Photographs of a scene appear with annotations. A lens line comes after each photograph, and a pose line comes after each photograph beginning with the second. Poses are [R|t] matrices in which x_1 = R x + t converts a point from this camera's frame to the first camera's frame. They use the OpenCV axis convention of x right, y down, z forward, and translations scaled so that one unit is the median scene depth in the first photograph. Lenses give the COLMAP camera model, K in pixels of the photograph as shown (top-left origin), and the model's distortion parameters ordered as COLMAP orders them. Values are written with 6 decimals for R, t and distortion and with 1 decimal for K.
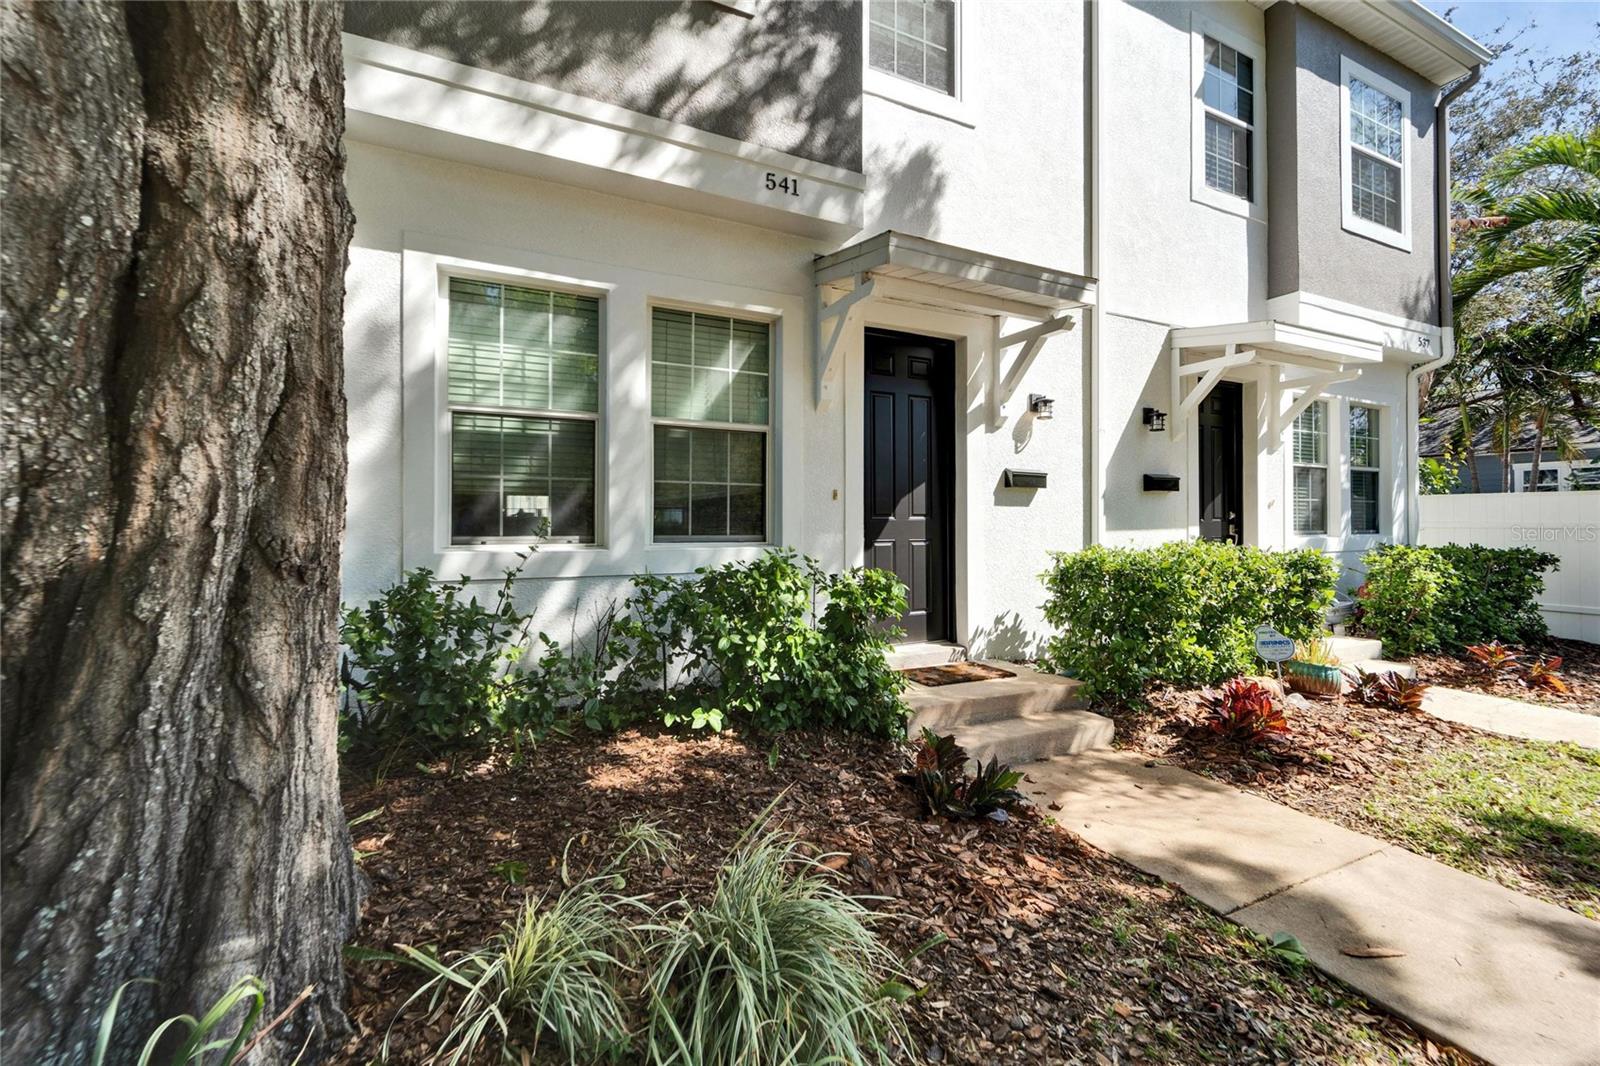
lens RADIAL K [[685.9, 0, 828.1], [0, 685.9, 531.6], [0, 0, 1]] dist [0.002376, -0.000229]
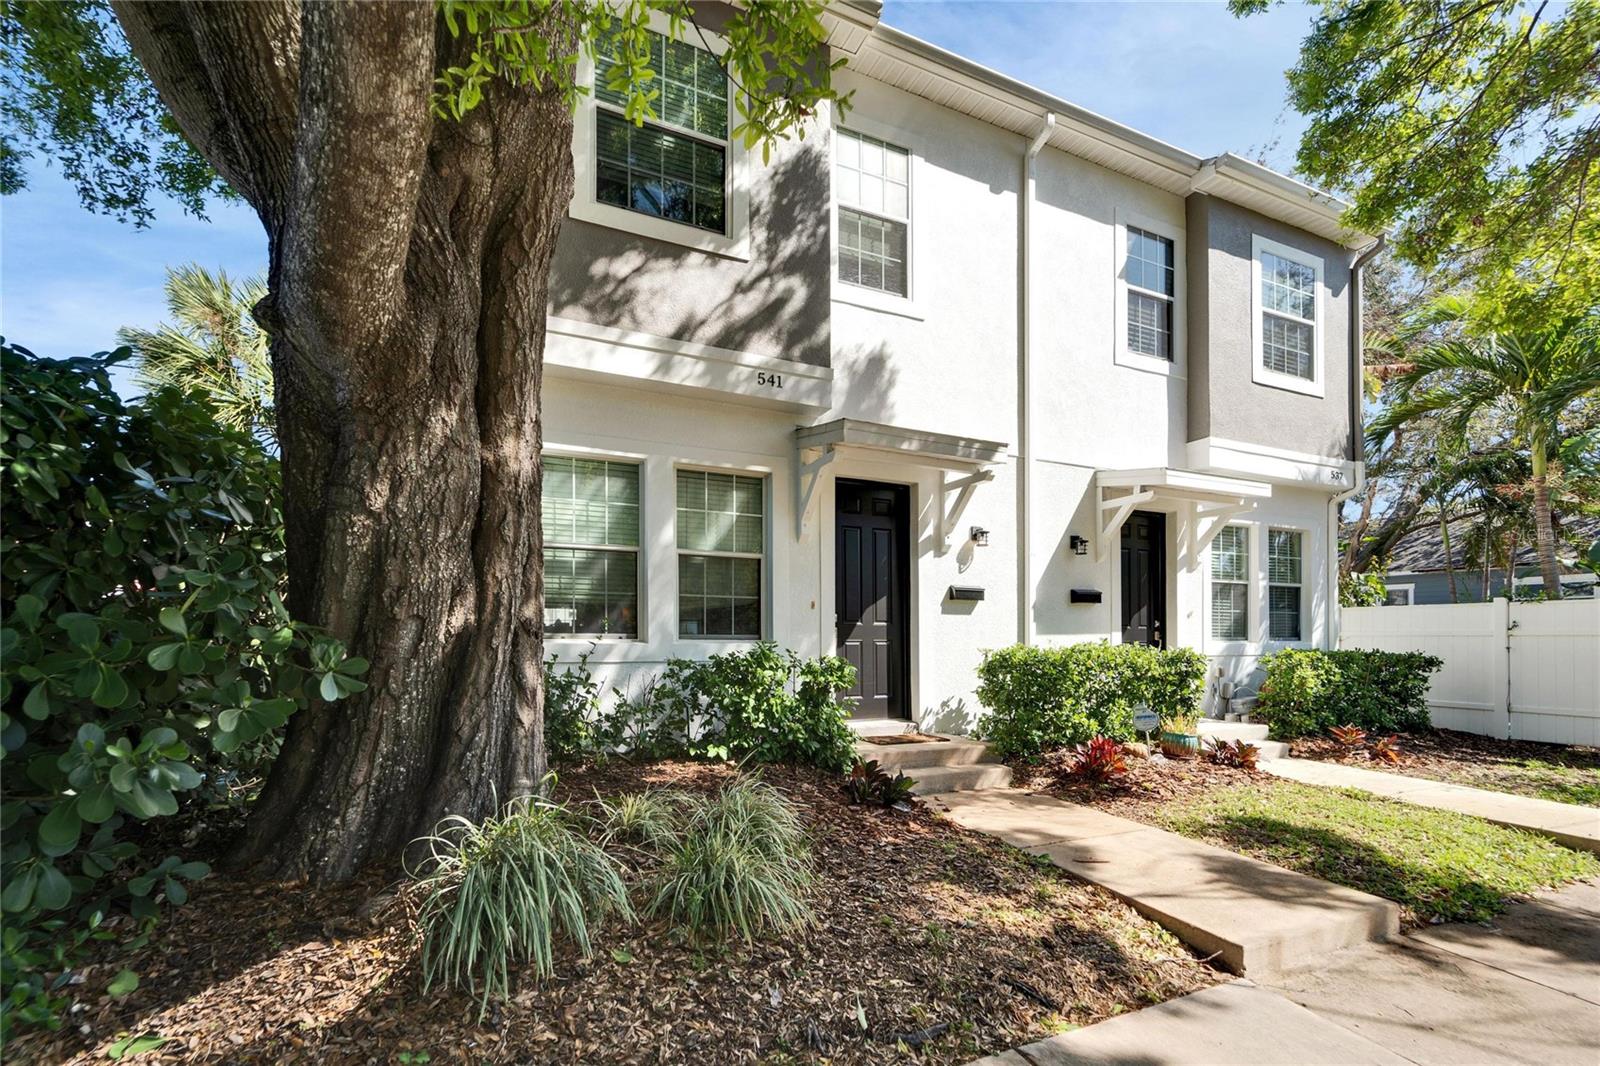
lens RADIAL K [[732.2, 0, 848.4], [0, 732.2, 666.2], [0, 0, 1]] dist [-0.000444, -0.000109]
pose [[0.999992, -0.000573, -0.003884, 0.090374], [0.000658, 0.999759, 0.021922, 0.036283], [0.003871, -0.021924, 0.999752, -0.459874]]
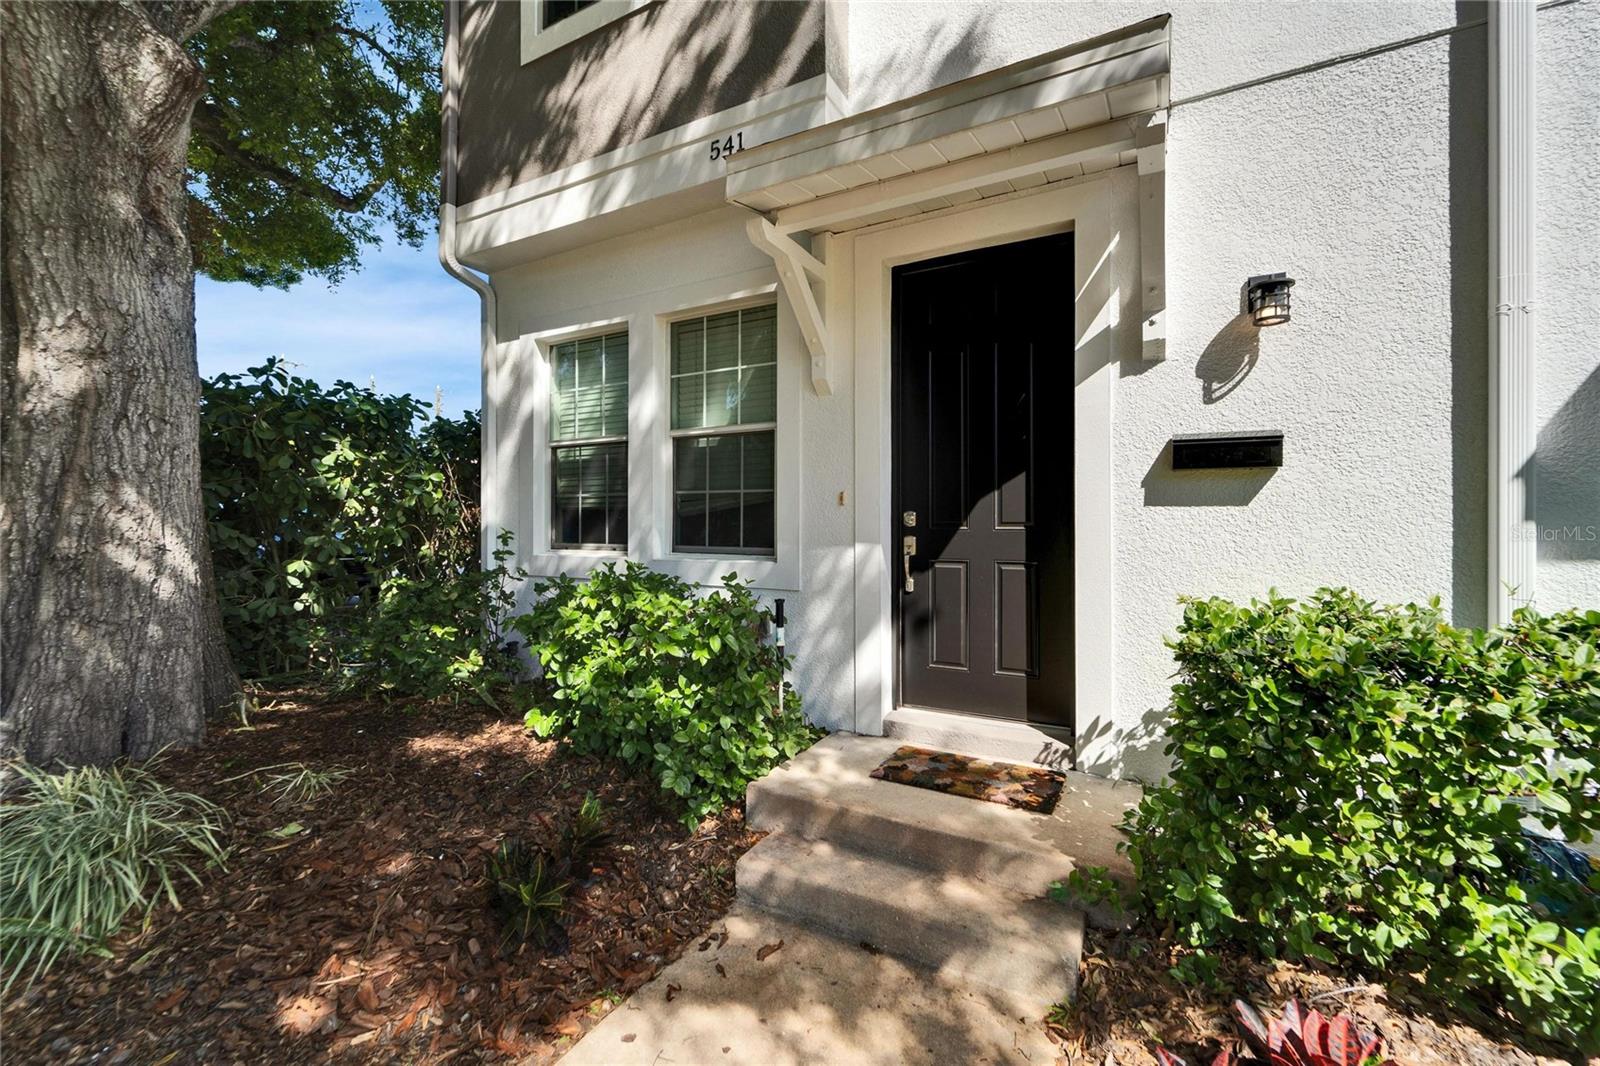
lens RADIAL K [[710.2, 0, 796.1], [0, 710.2, 537.3], [0, 0, 1]] dist [0.000012, 0.000027]
pose [[0.524925, 0.015148, -0.851014, 0.710225], [-0.010692, 0.999880, 0.011203, -0.019514], [0.851082, 0.003218, 0.525024, 0.568106]]
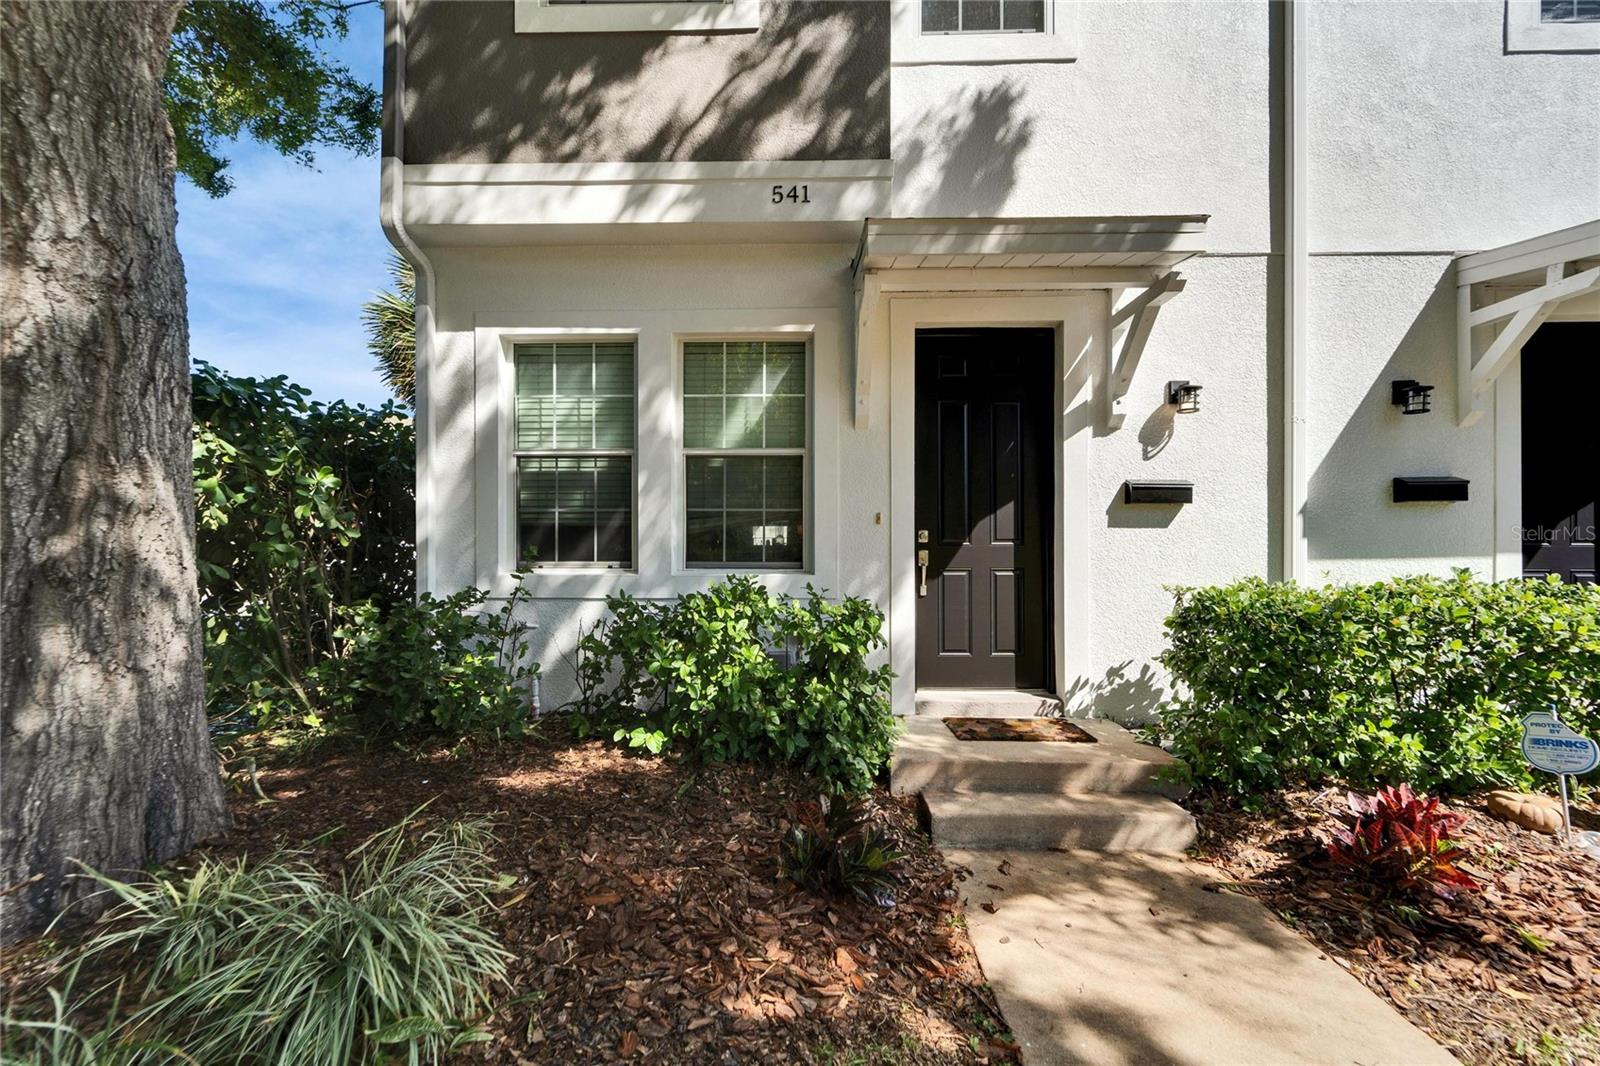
lens RADIAL K [[692.4, 0, 811.8], [0, 692.4, 567.2], [0, 0, 1]] dist [0.001014, -0.000582]
pose [[0.877429, 0.009814, -0.479606, 0.400289], [-0.004751, 0.999919, 0.011769, 0.000802], [0.479682, -0.008048, 0.877405, 0.155518]]
